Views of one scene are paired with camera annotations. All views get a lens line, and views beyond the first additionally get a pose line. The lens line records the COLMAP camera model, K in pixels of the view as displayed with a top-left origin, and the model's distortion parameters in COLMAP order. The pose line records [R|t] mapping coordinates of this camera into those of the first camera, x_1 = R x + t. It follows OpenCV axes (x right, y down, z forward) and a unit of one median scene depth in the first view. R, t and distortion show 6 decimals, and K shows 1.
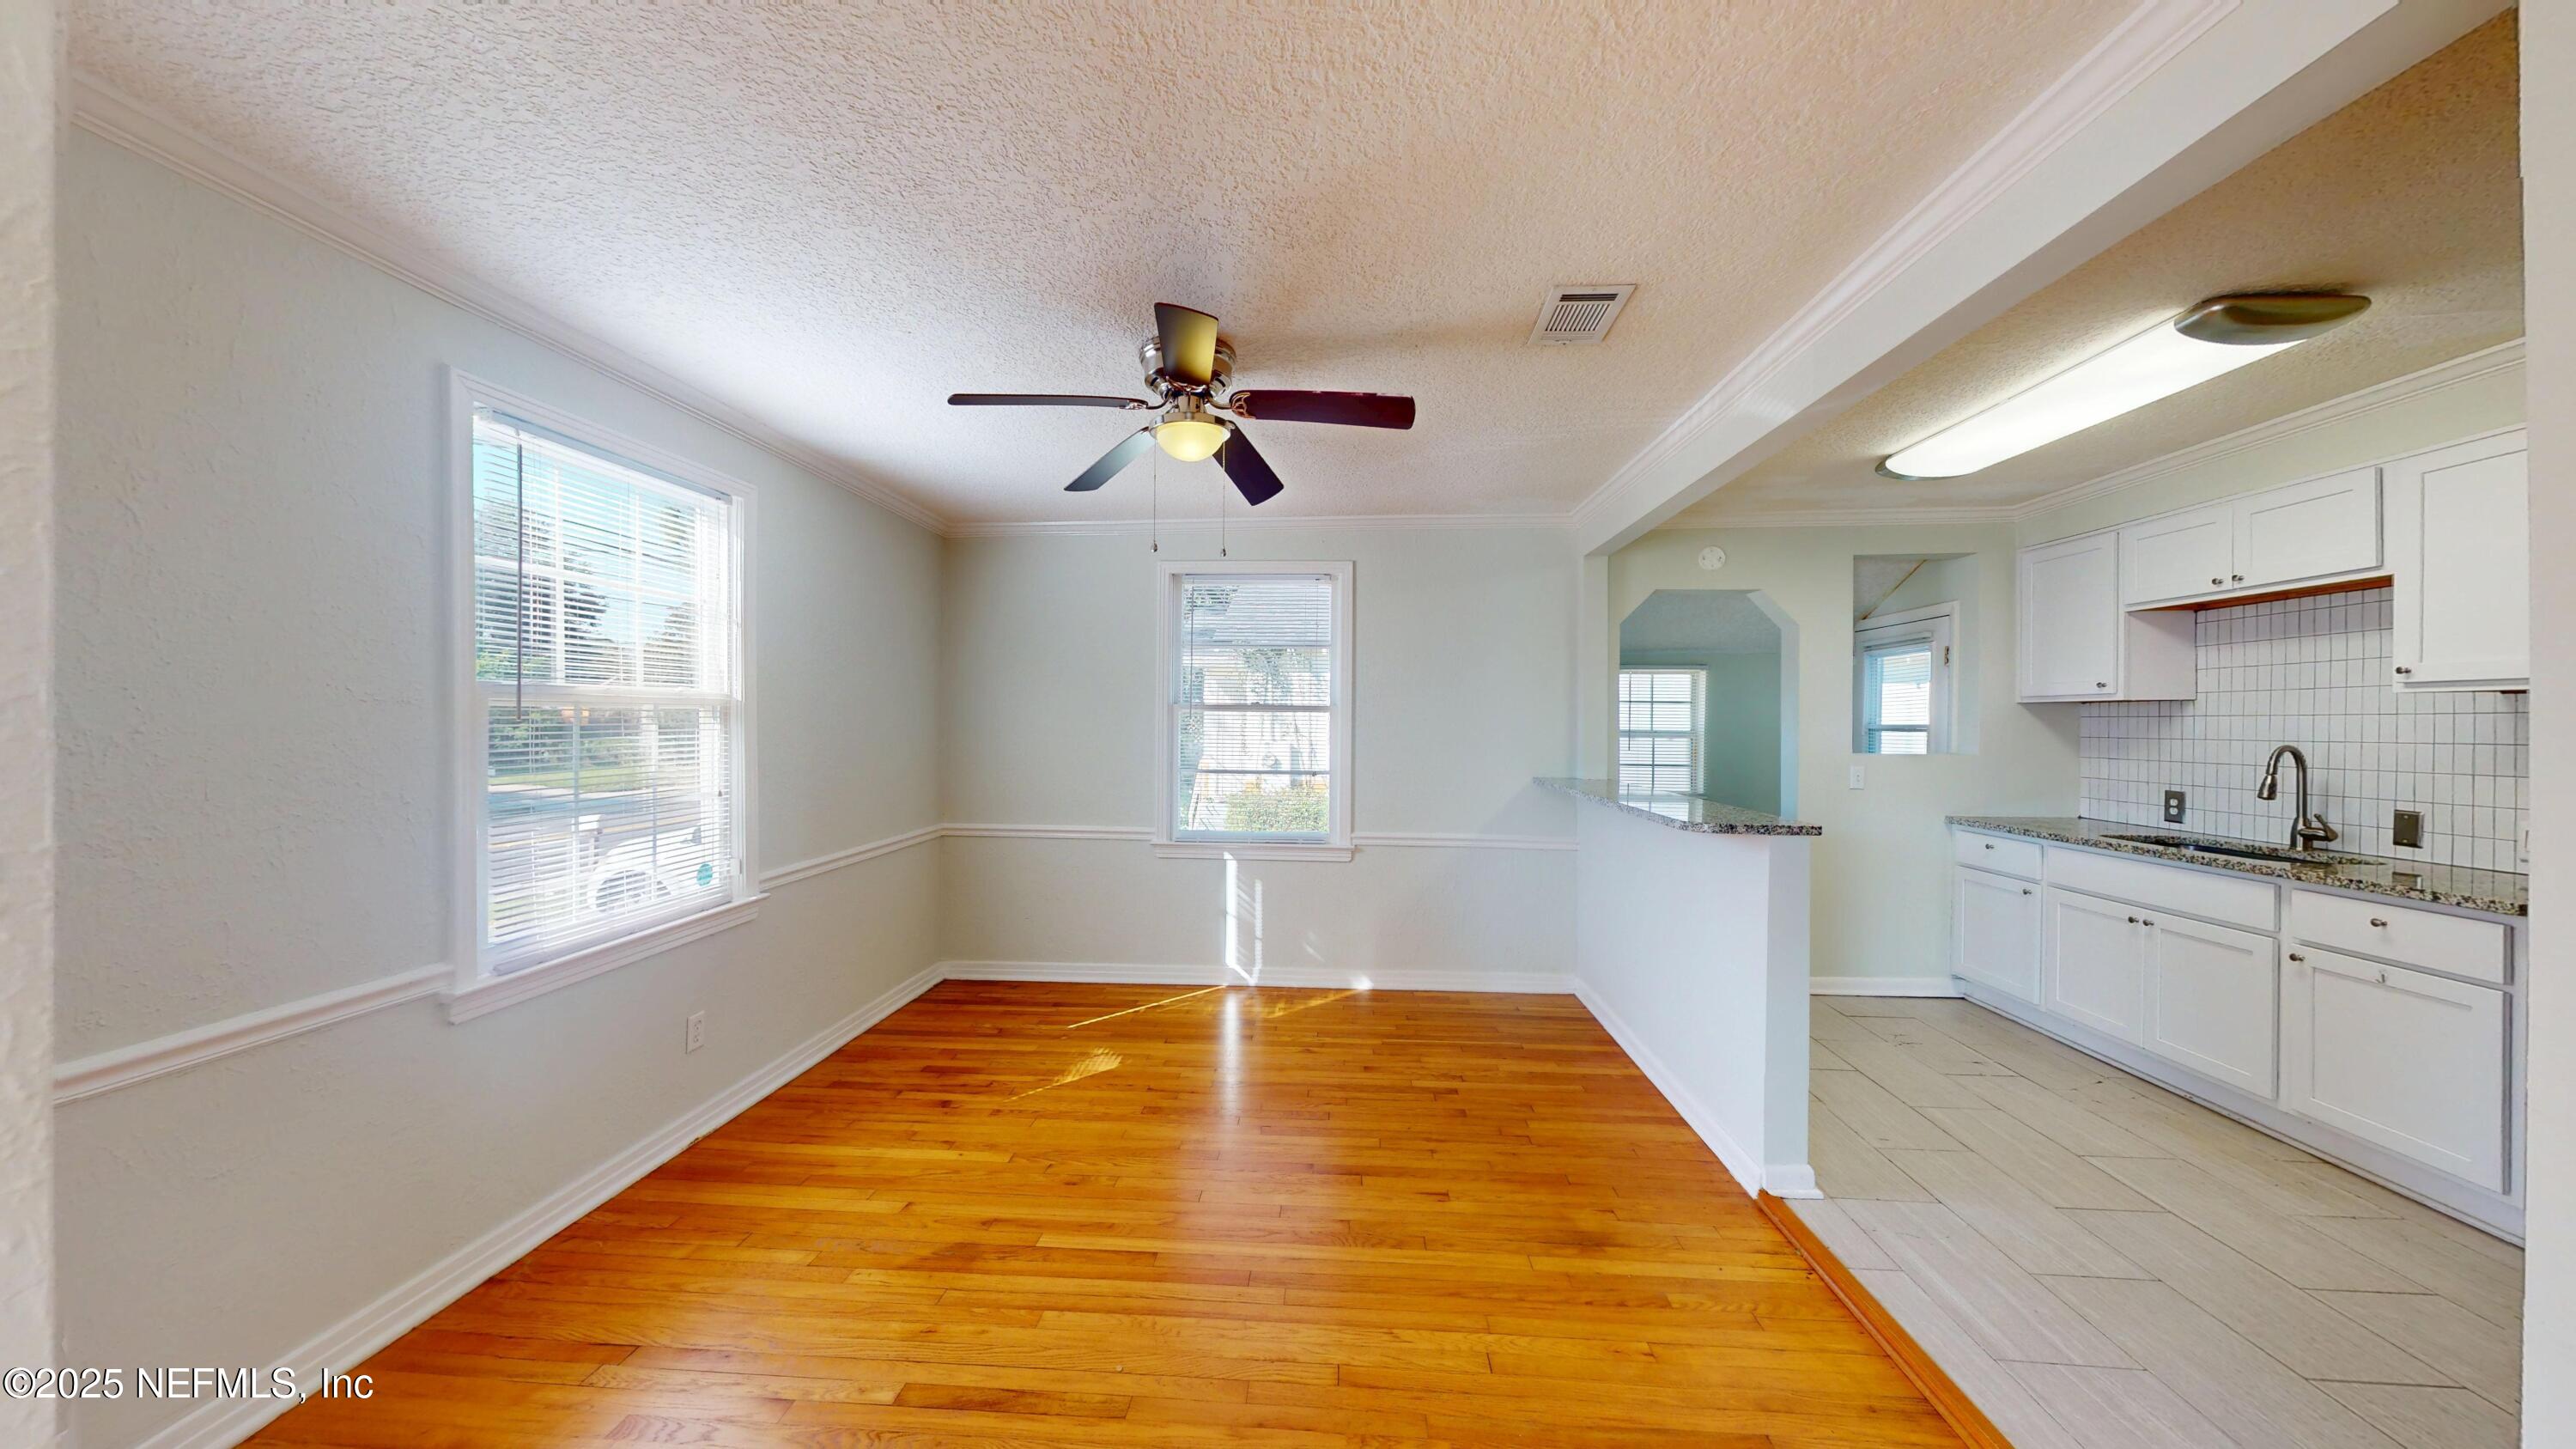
lens RADIAL K [[816.7, 0, 1289.7], [0, 816.7, 729.3], [0, 0, 1]] dist [0.001031, 0.000003]
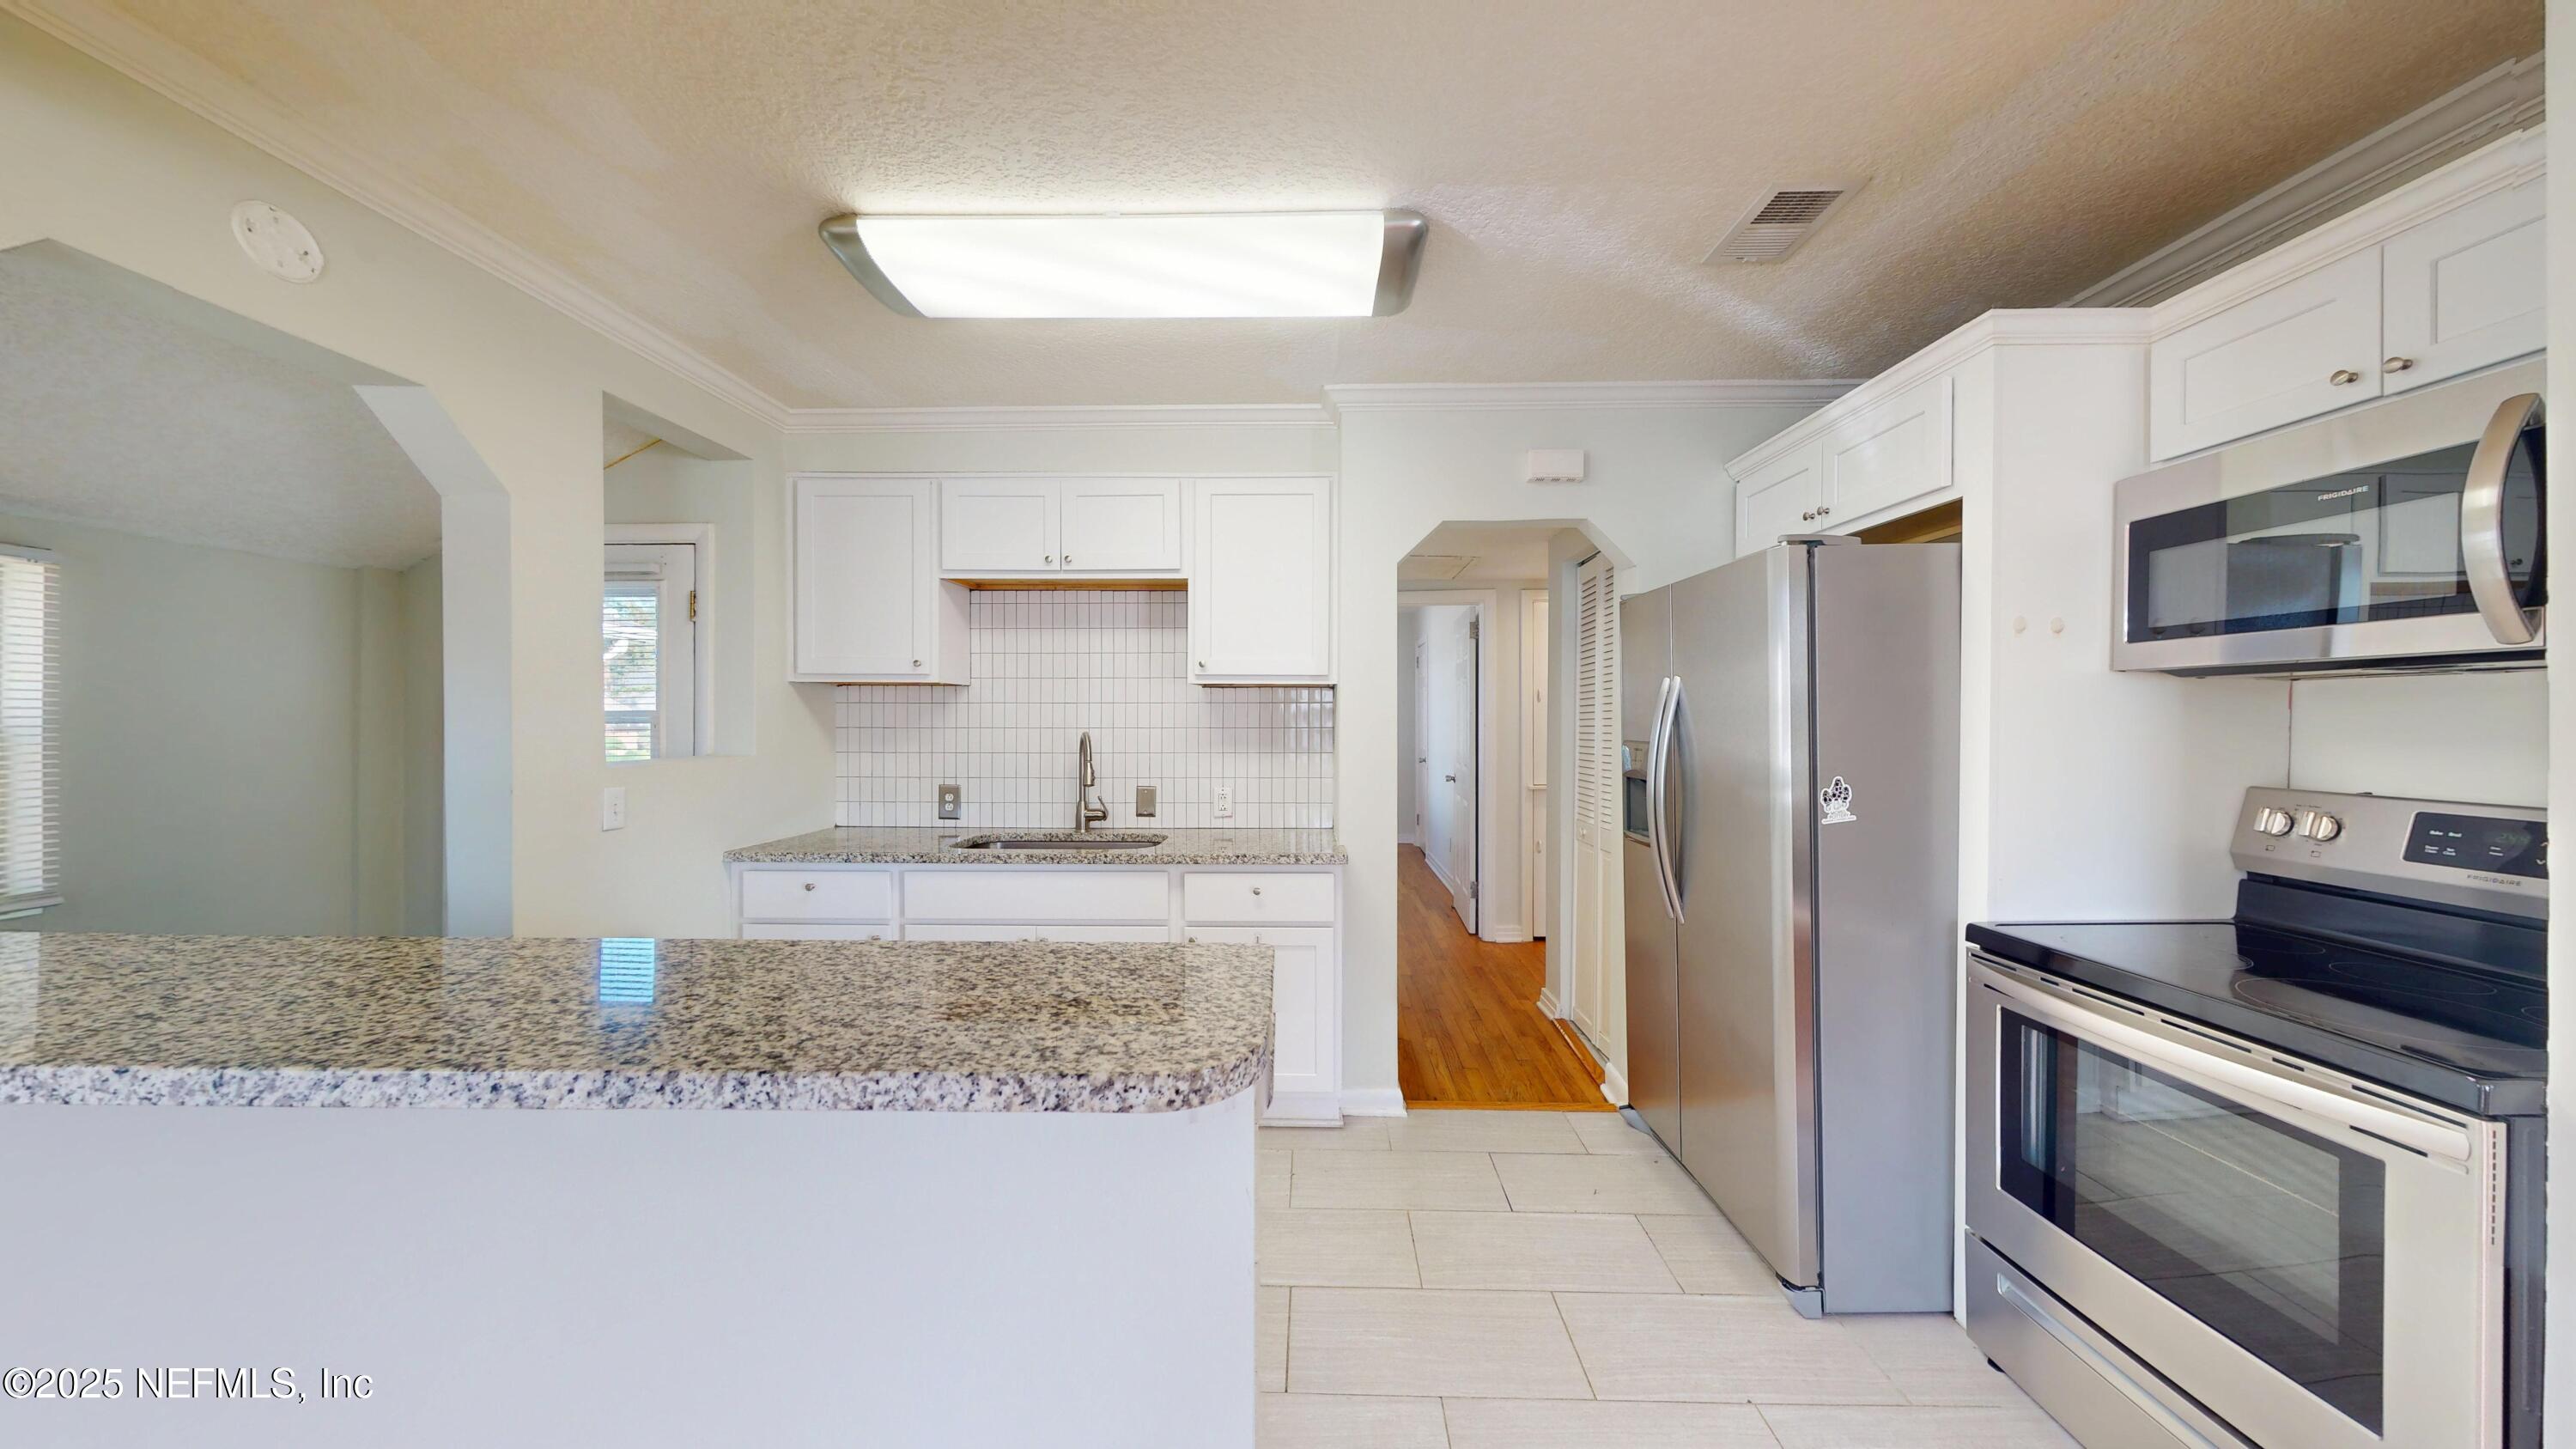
lens RADIAL K [[816.7, 0, 1289.7], [0, 816.7, 729.3], [0, 0, 1]] dist [0.001031, 0.000003]
pose [[-0.050775, -0.015263, 0.998593, 0.166229], [0.004025, 0.999872, 0.015487, 0.001070], [-0.998702, 0.004806, -0.050707, 0.722281]]
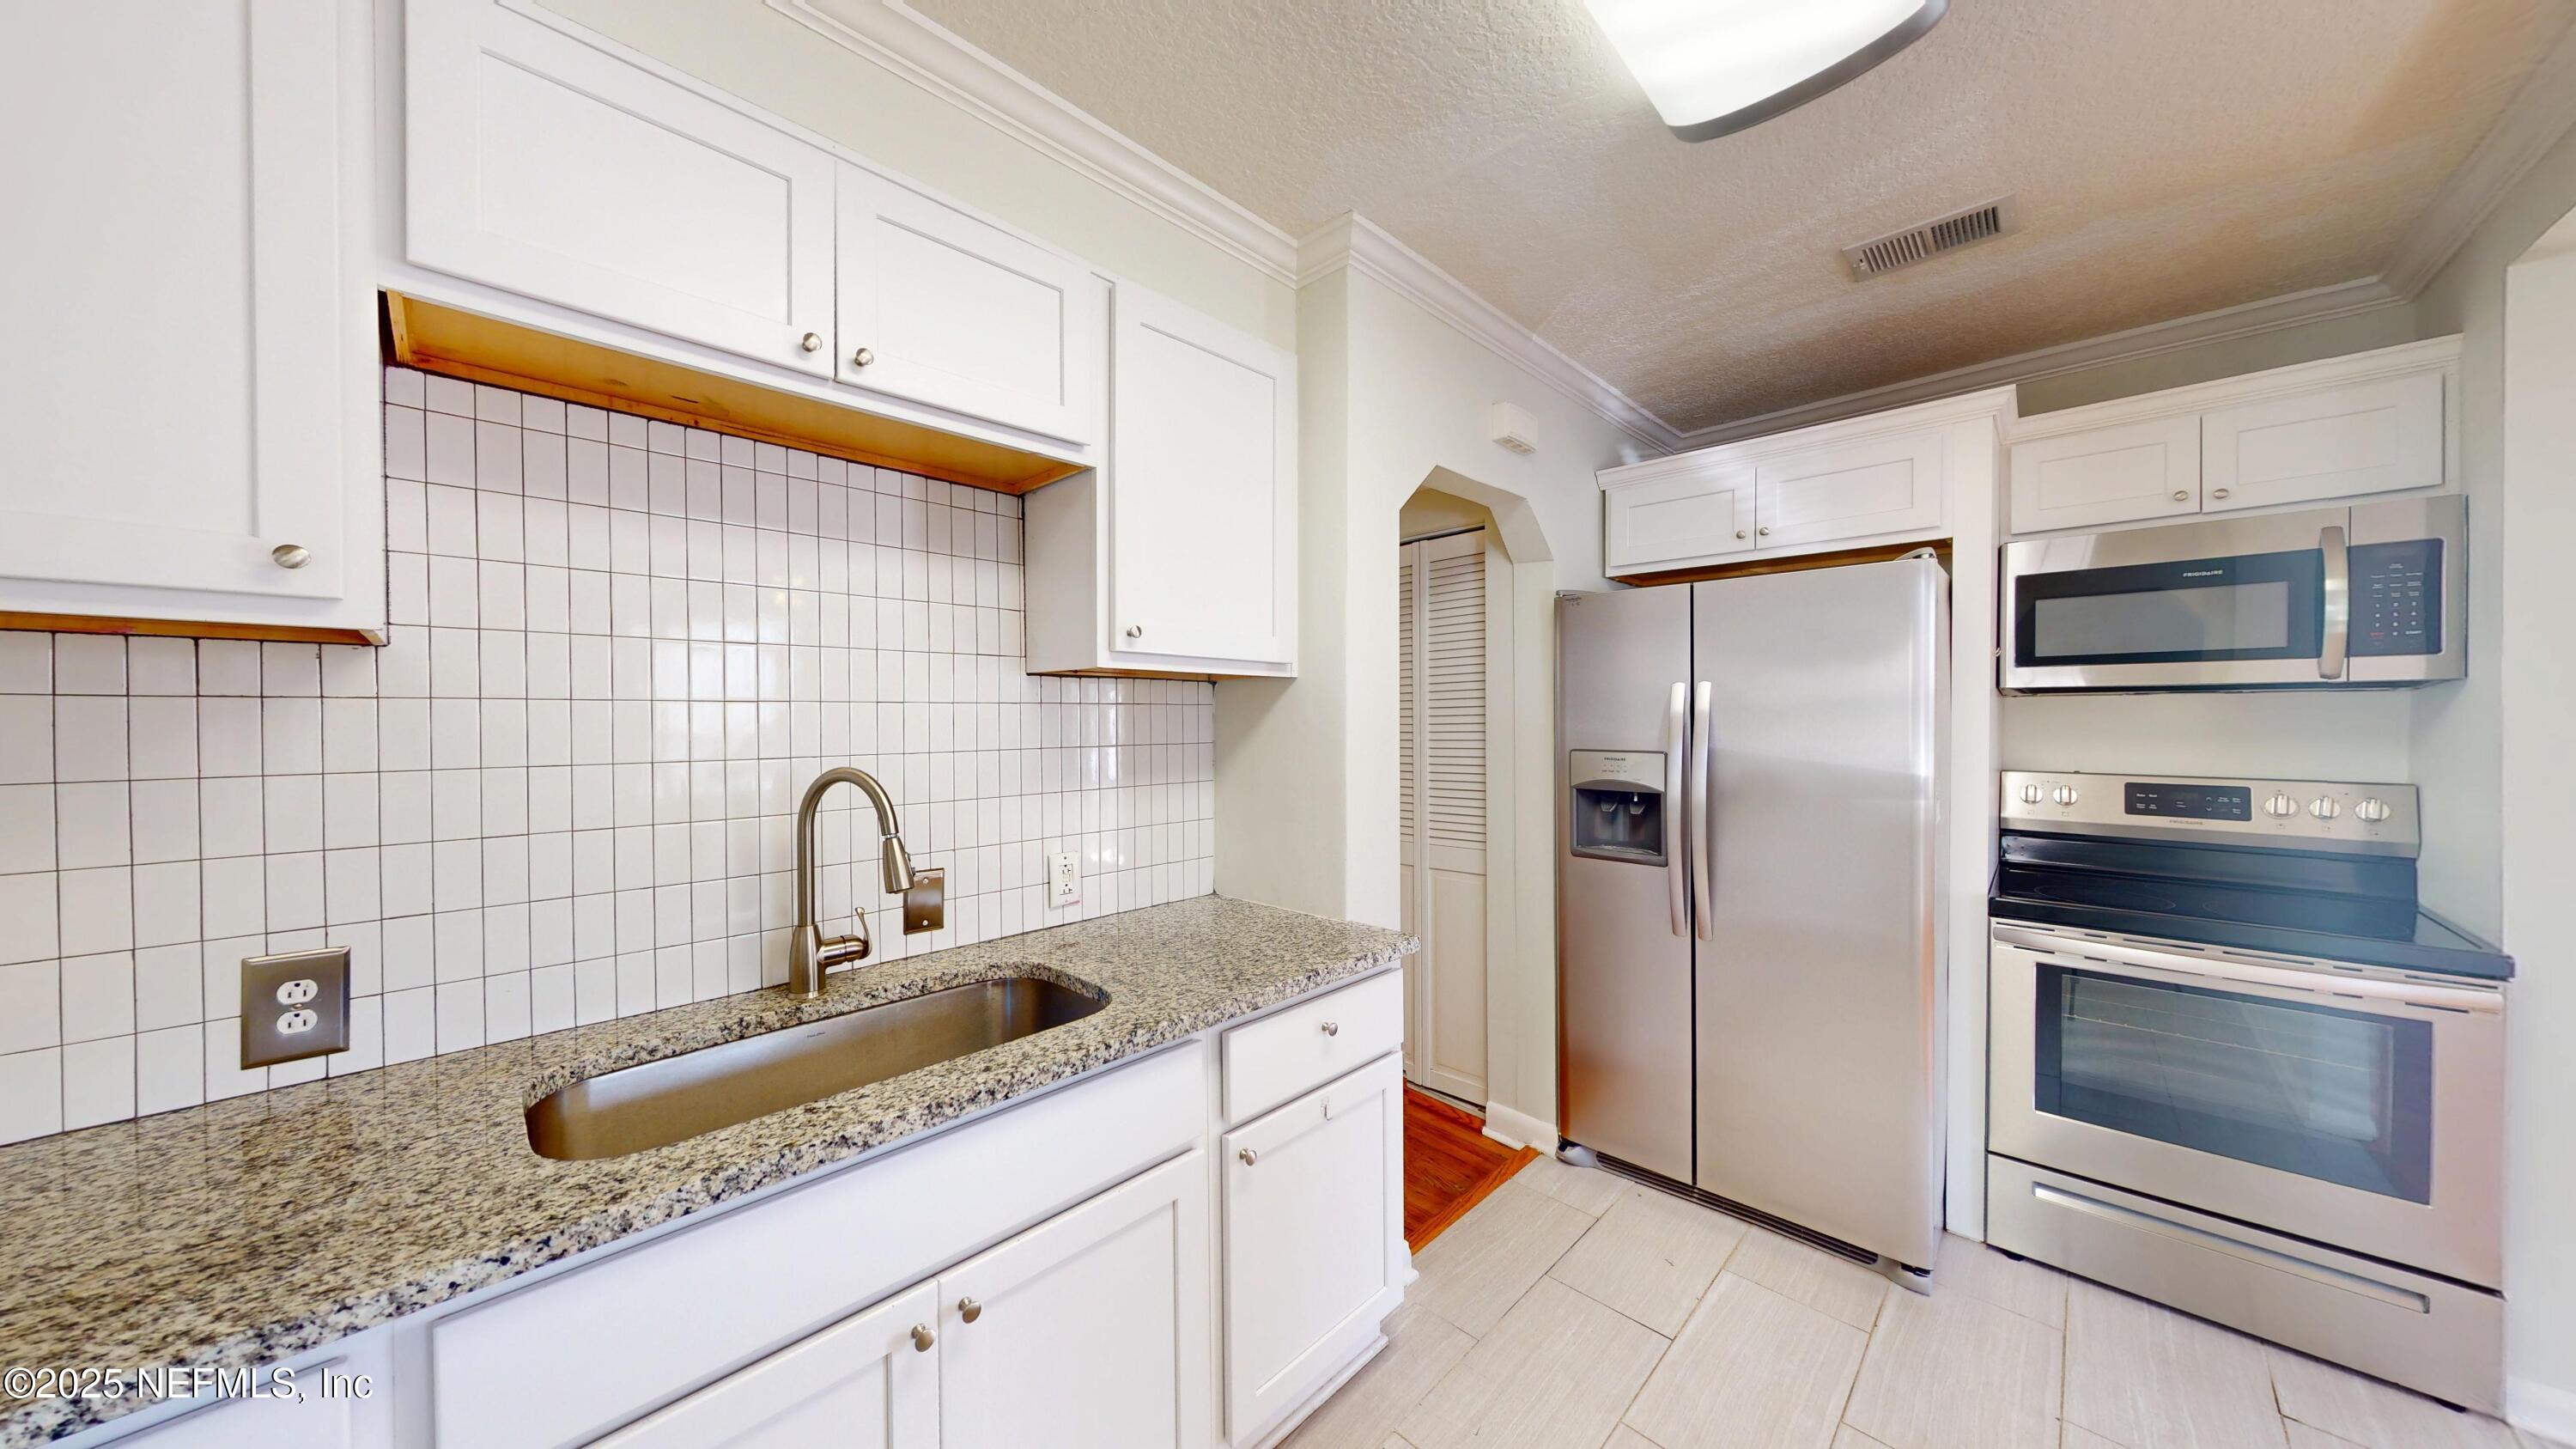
lens RADIAL K [[816.7, 0, 1289.7], [0, 816.7, 729.3], [0, 0, 1]] dist [0.001031, 0.000003]
pose [[-0.768560, -0.011269, 0.639679, 0.675788], [0.005164, 0.999703, 0.023816, -0.010482], [-0.639757, 0.021607, -0.768274, 1.078806]]
